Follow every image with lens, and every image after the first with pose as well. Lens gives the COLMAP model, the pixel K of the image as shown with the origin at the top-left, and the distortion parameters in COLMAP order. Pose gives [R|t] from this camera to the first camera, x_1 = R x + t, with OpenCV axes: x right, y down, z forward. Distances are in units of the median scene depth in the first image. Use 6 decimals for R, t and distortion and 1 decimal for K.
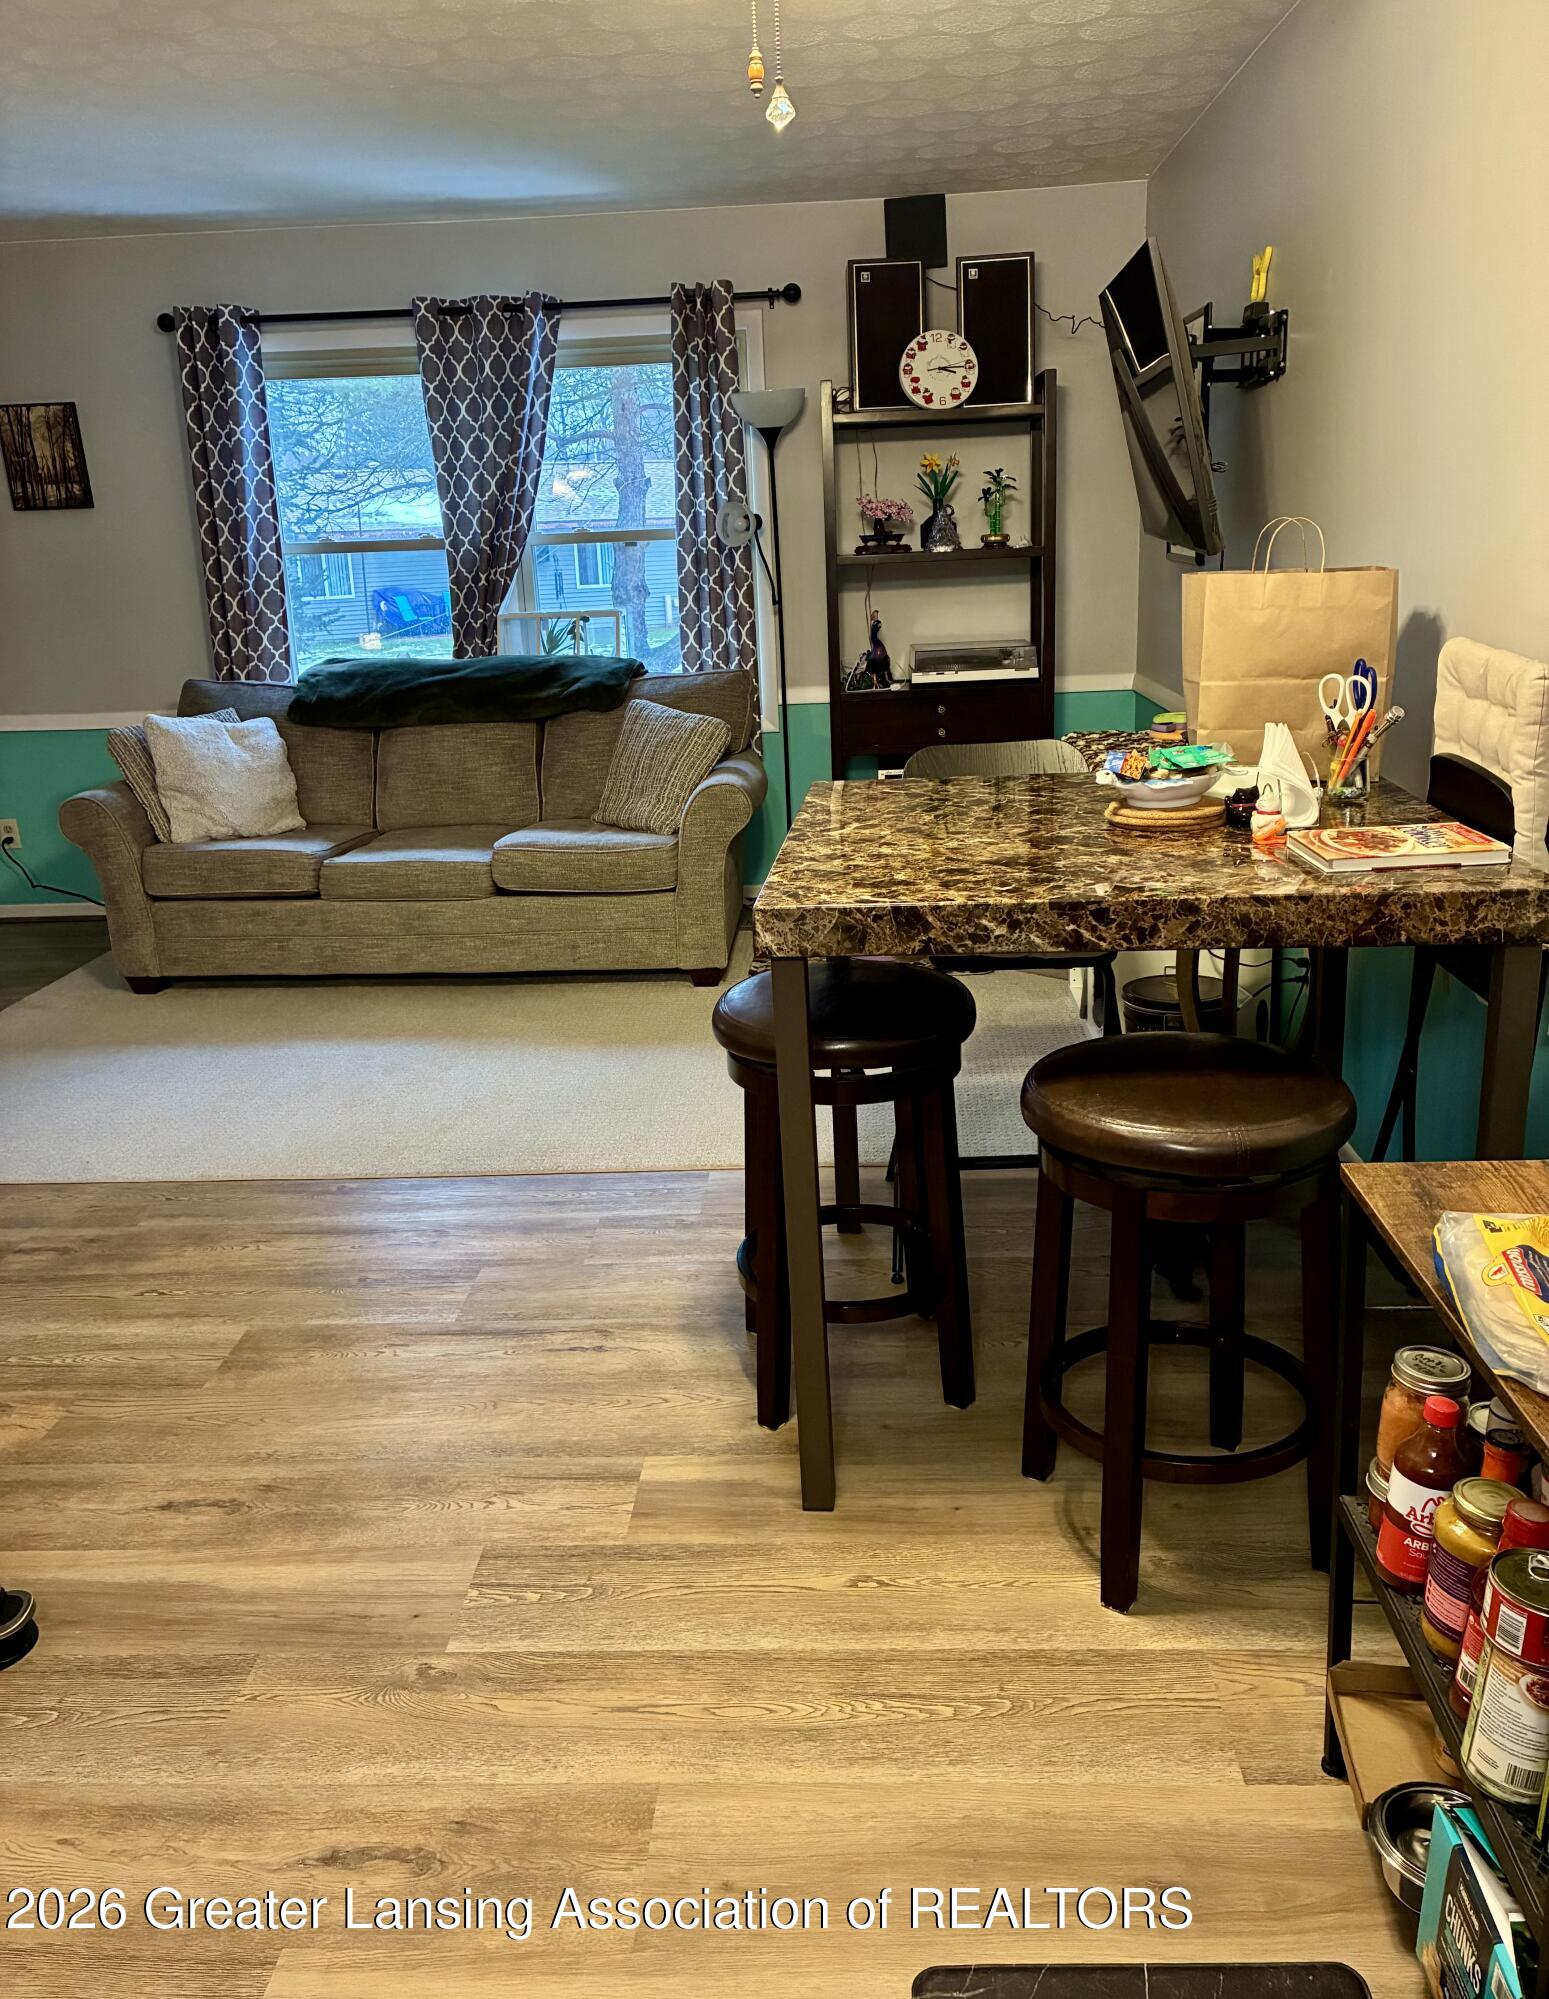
lens RADIAL K [[1550.6, 0, 777.9], [0, 1550.6, 985.1], [0, 0, 1]] dist [0.014498, -0.001759]
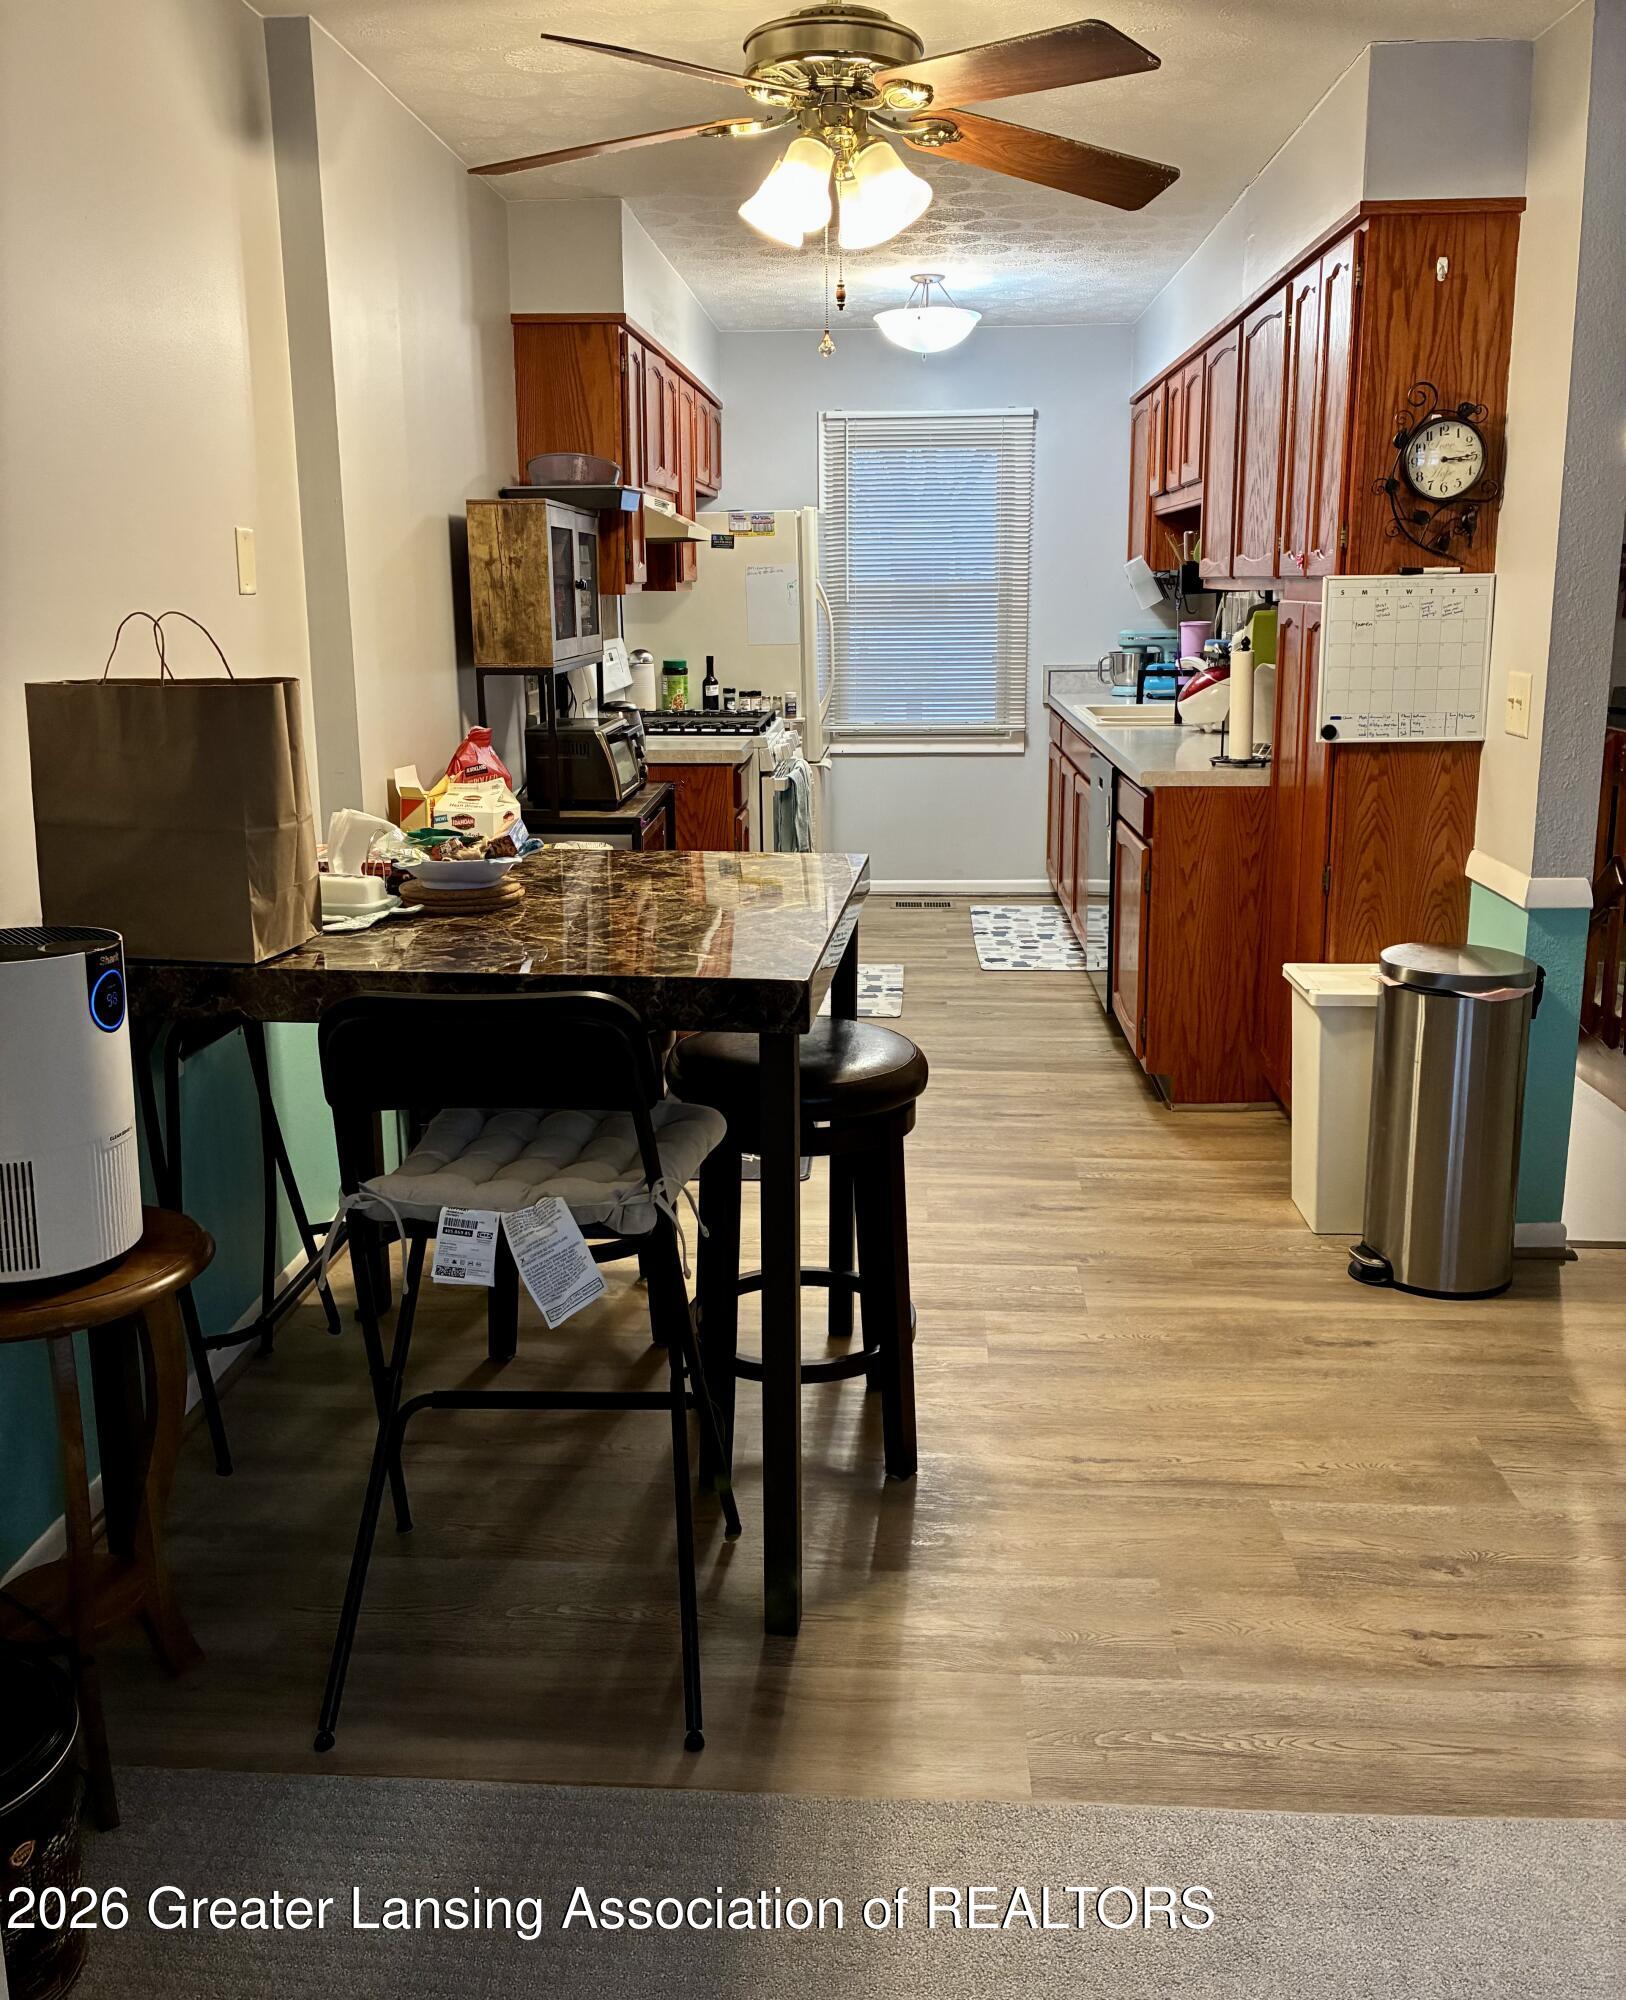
lens RADIAL K [[1632.6, 0, 807.6], [0, 1632.6, 930.5], [0, 0, 1]] dist [0.023760, -0.019053]
pose [[-0.998726, 0.044744, 0.023314, 0.003801], [0.050450, 0.880287, 0.471751, -0.282486], [0.000585, 0.472326, -0.881424, 0.950719]]
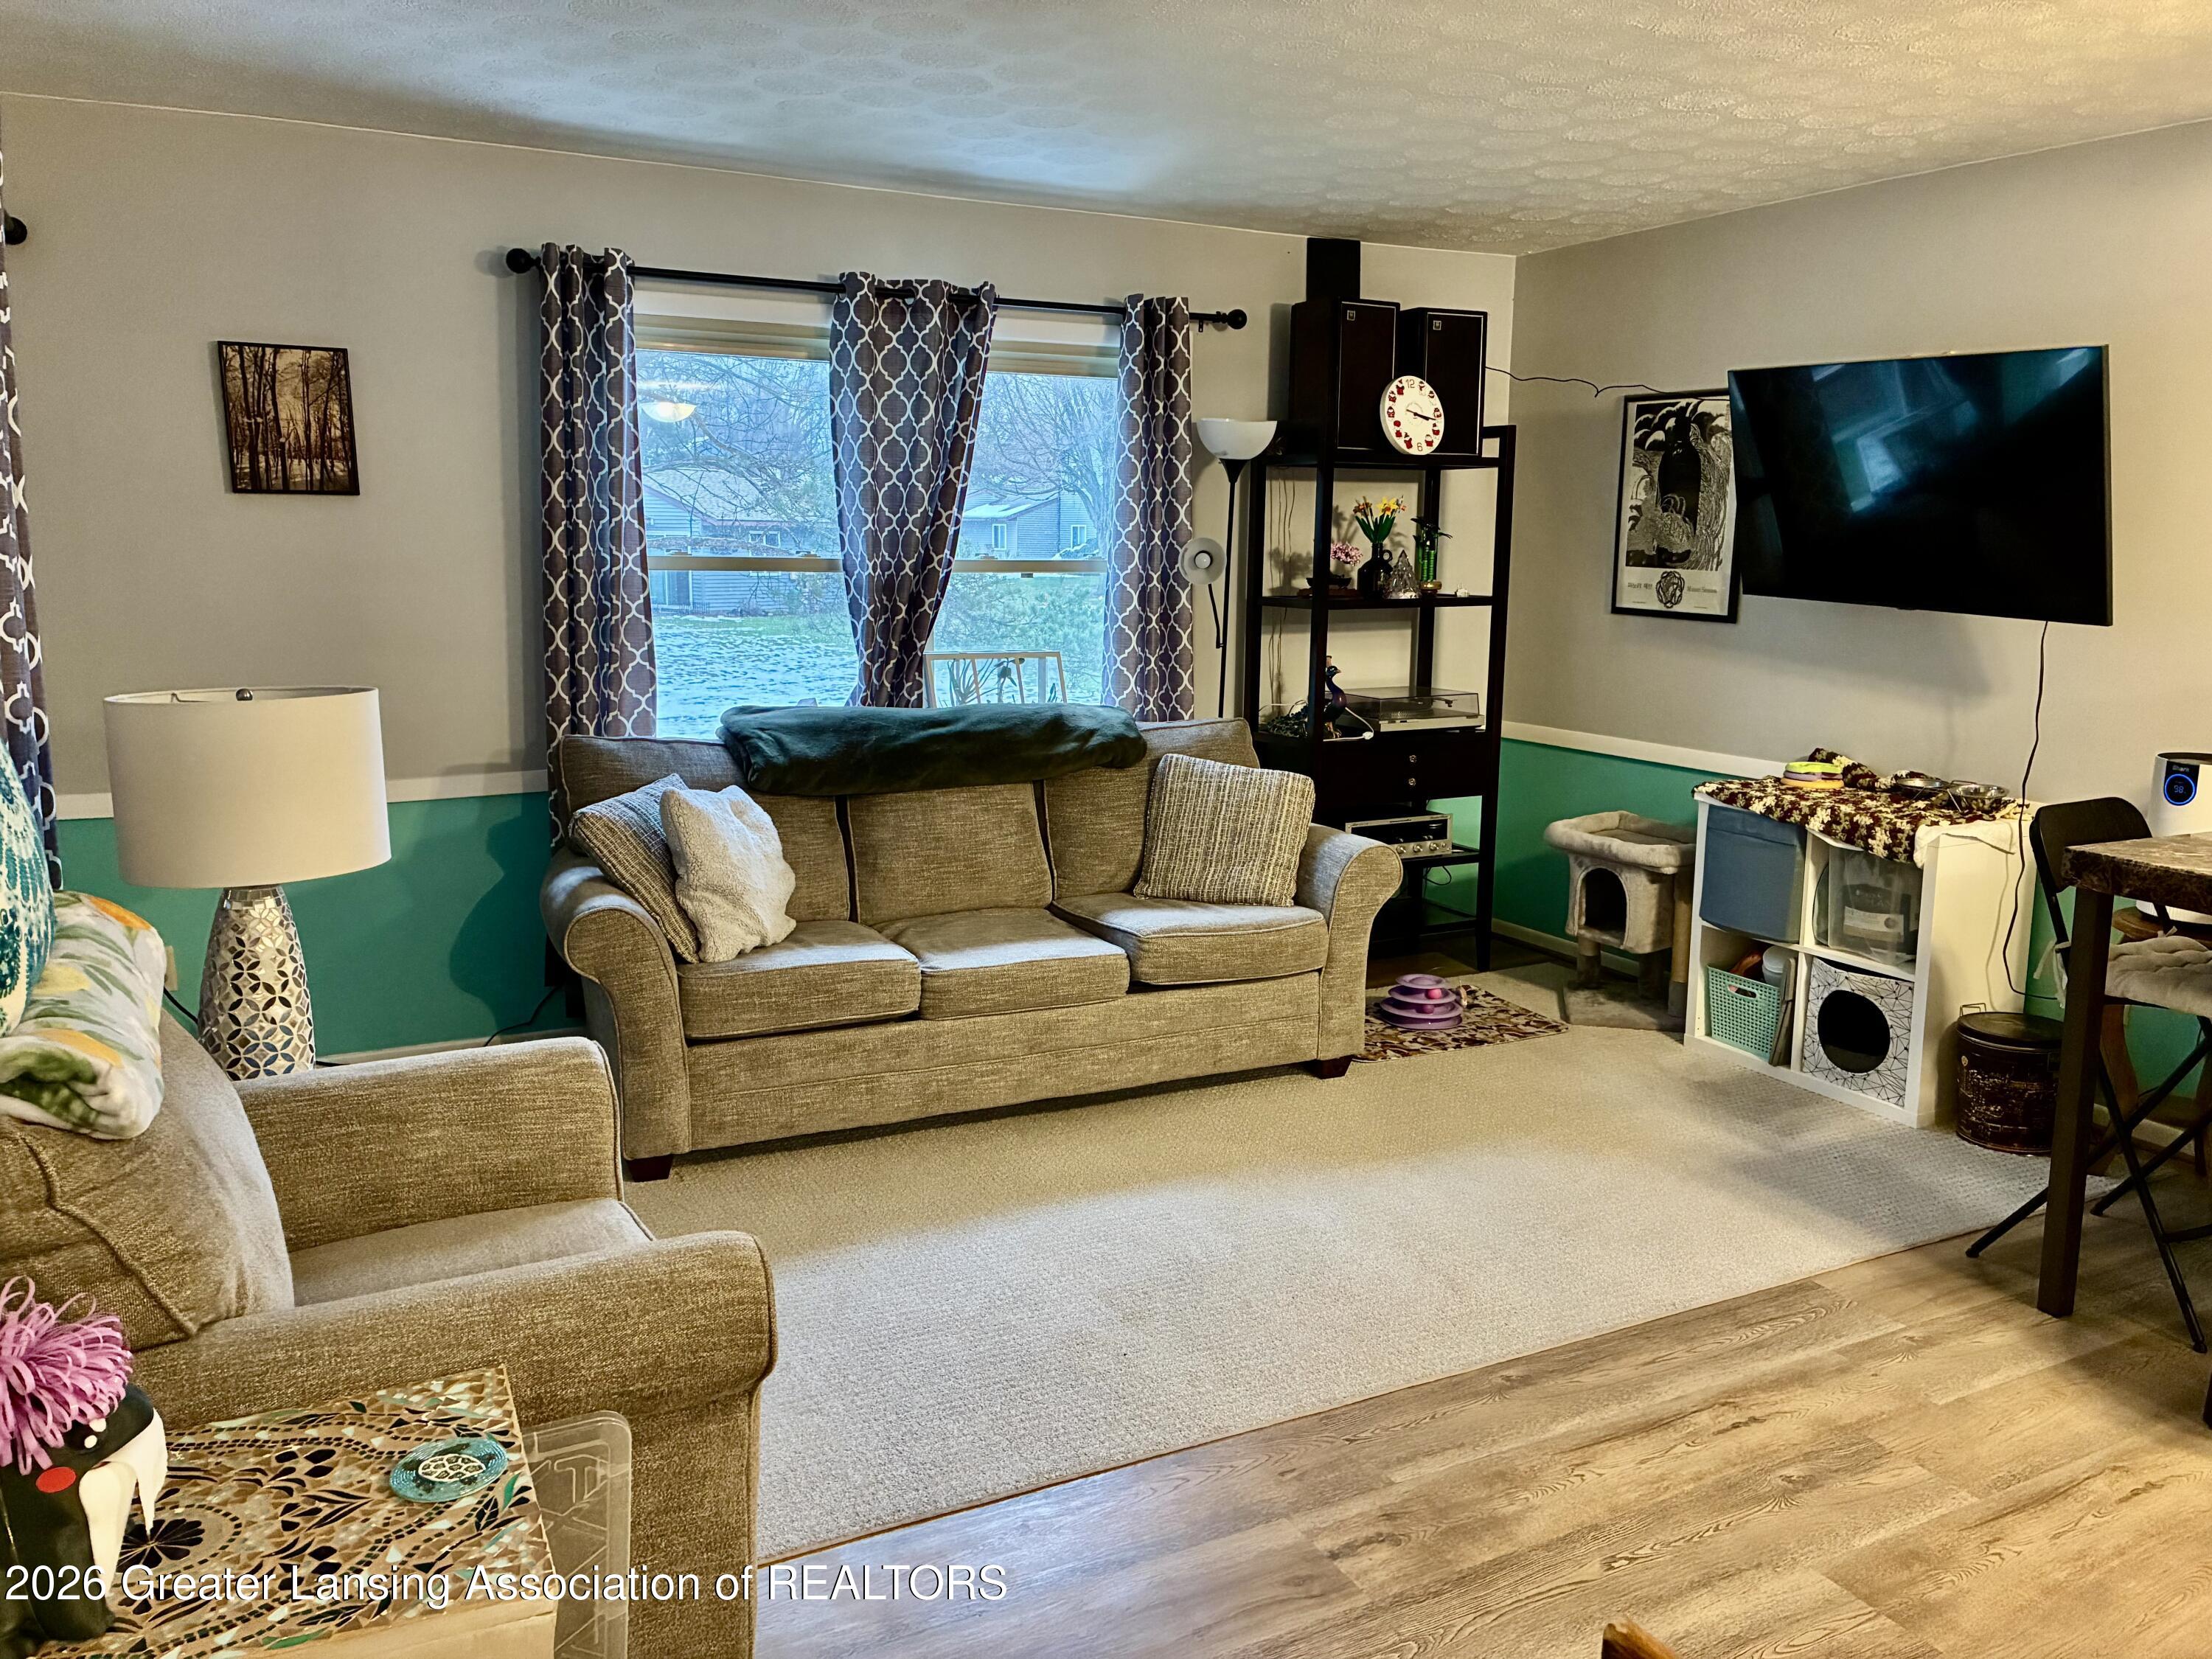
lens RADIAL K [[1668.3, 0, 1097.7], [0, 1668.3, 837.4], [0, 0, 1]] dist [0.034112, -0.041067]
pose [[0.862691, -0.041938, 0.503990, -0.623115], [0.098869, 0.991312, -0.086745, -0.063694], [-0.495974, 0.124663, 0.859342, 0.235178]]
